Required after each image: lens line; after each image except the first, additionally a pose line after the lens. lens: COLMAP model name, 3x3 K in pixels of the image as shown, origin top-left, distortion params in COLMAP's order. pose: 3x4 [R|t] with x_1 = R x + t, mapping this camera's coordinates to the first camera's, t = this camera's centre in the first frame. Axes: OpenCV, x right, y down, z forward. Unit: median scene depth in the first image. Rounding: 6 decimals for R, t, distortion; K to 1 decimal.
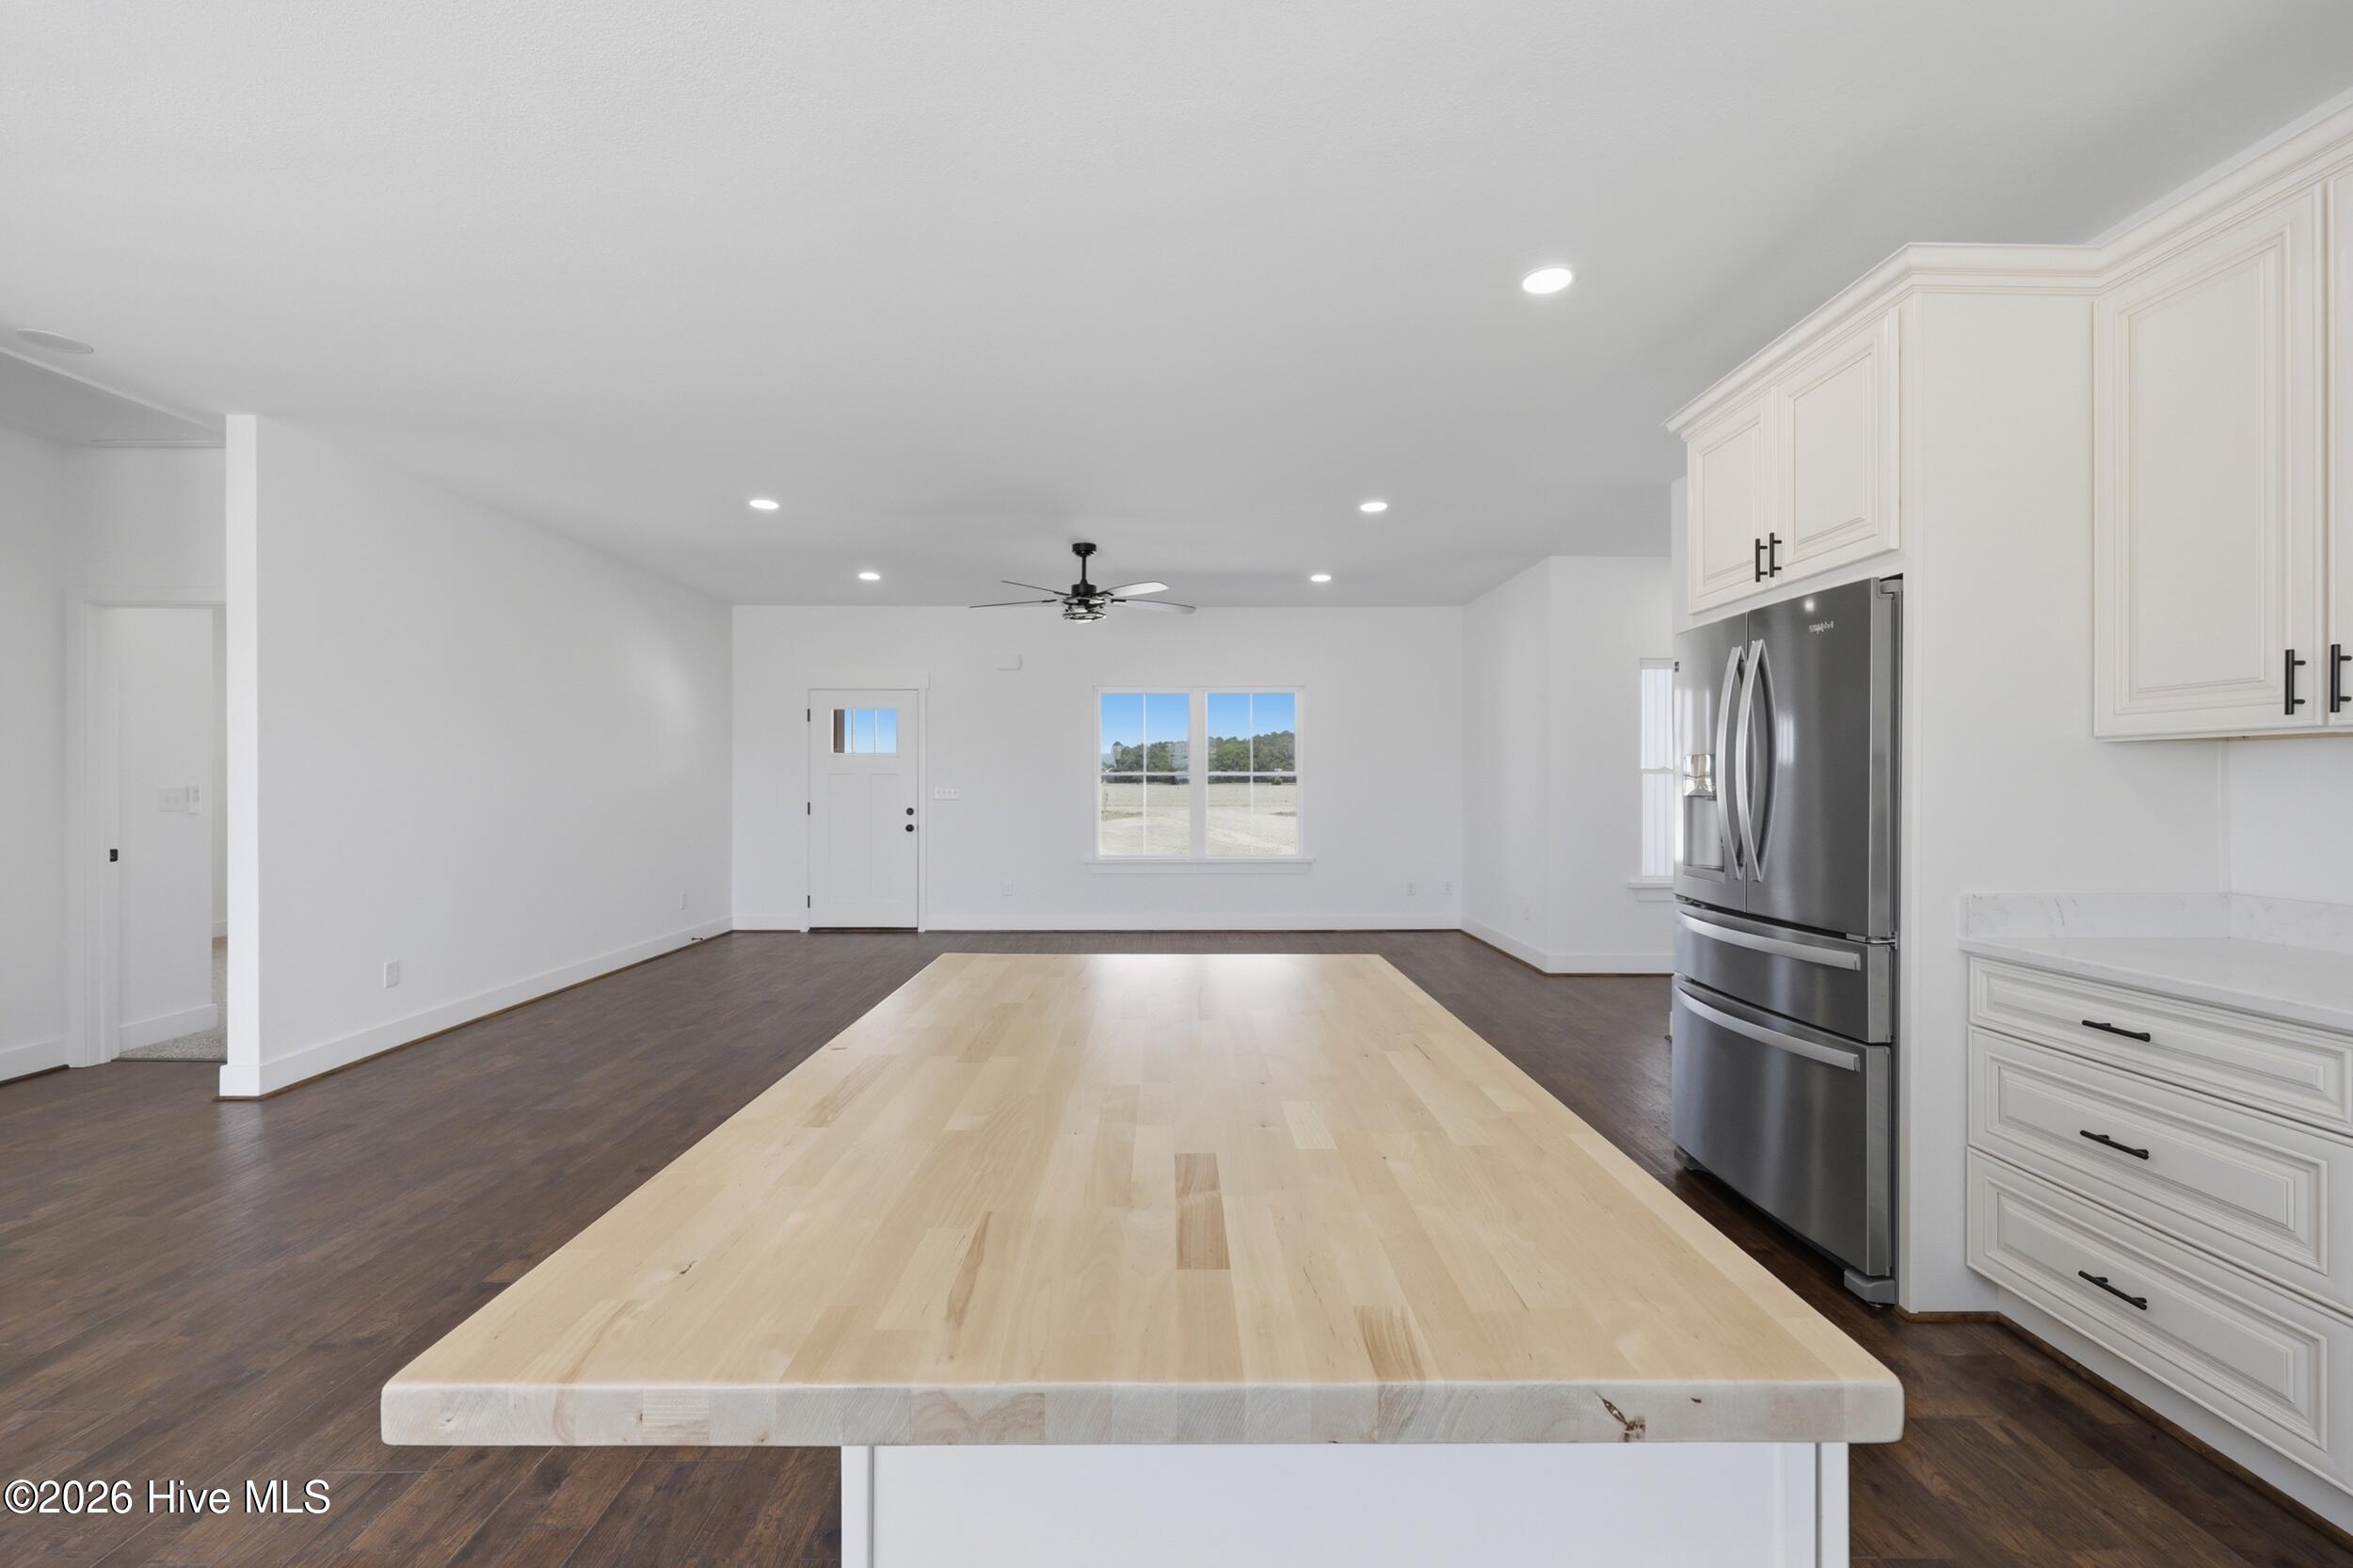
lens RADIAL K [[965.0, 0, 1176.5], [0, 965.0, 784.0], [0, 0, 1]] dist [0.001428, -0.000105]
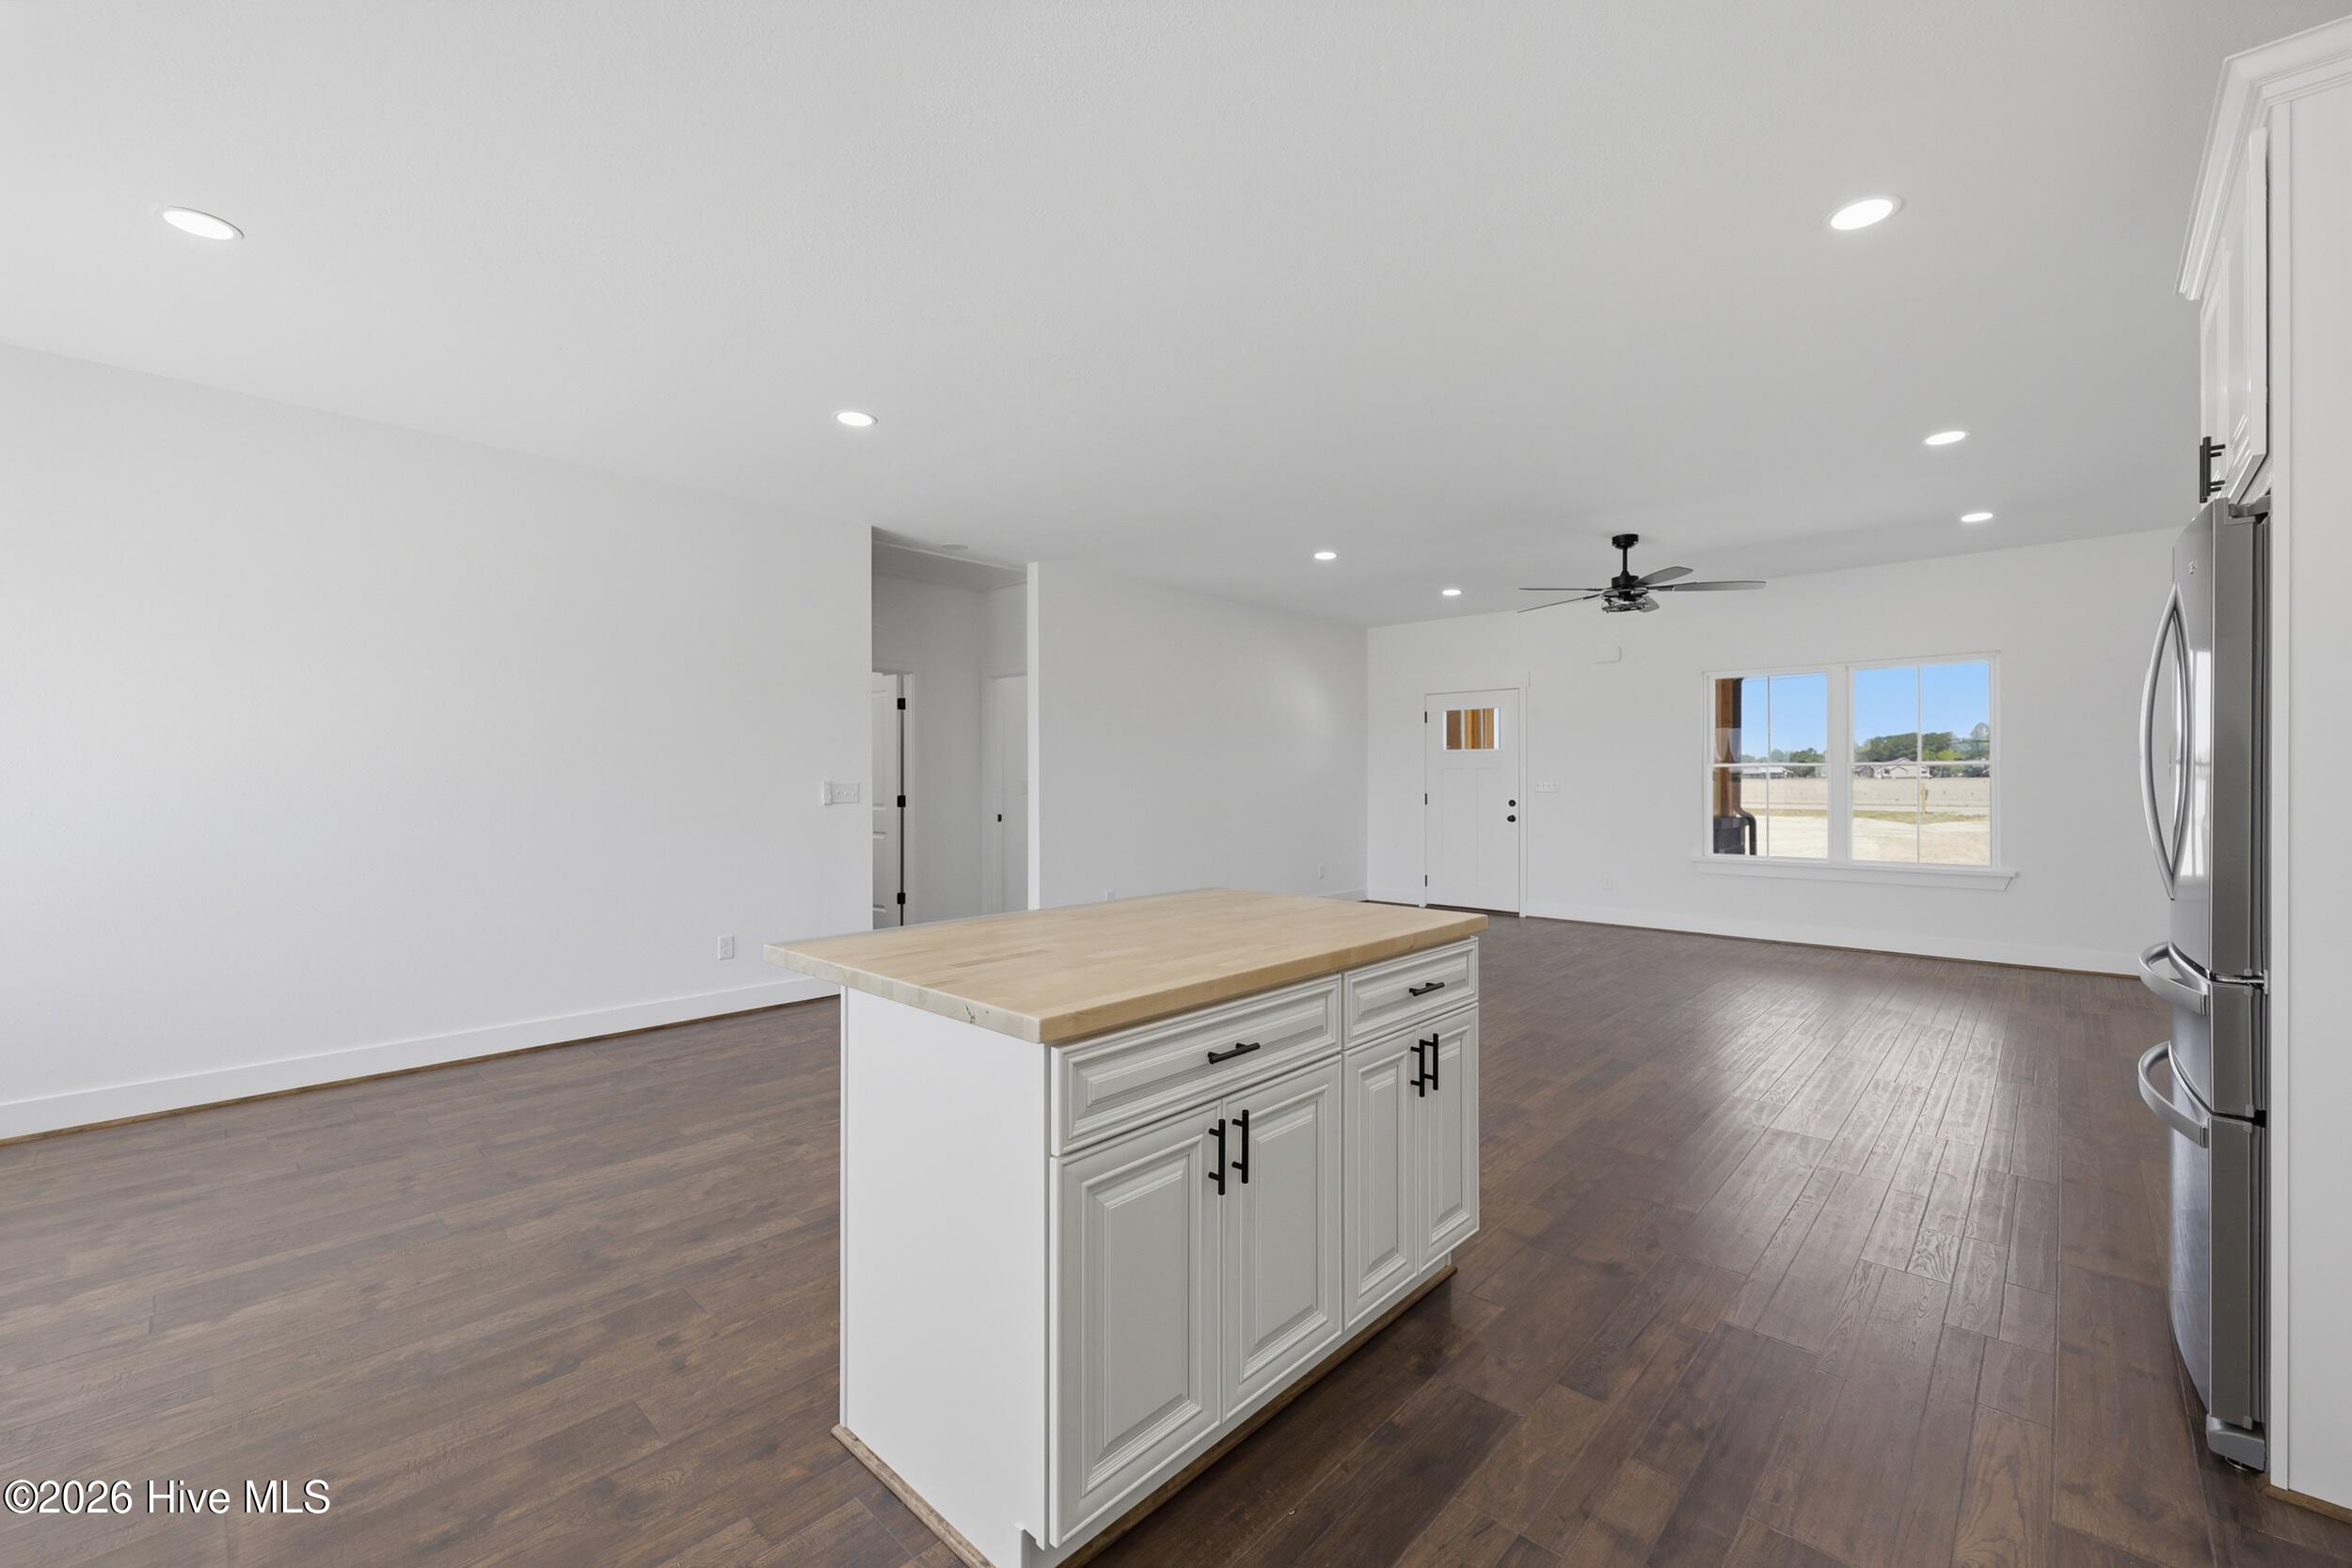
lens RADIAL K [[981.6, 0, 1169.2], [0, 981.6, 770.8], [0, 0, 1]] dist [0.002491, 0.000238]
pose [[0.717366, -0.006802, -0.696663, 0.271370], [0.001357, 0.999964, -0.008366, 0.001884], [0.696695, 0.005056, 0.717349, -0.053668]]
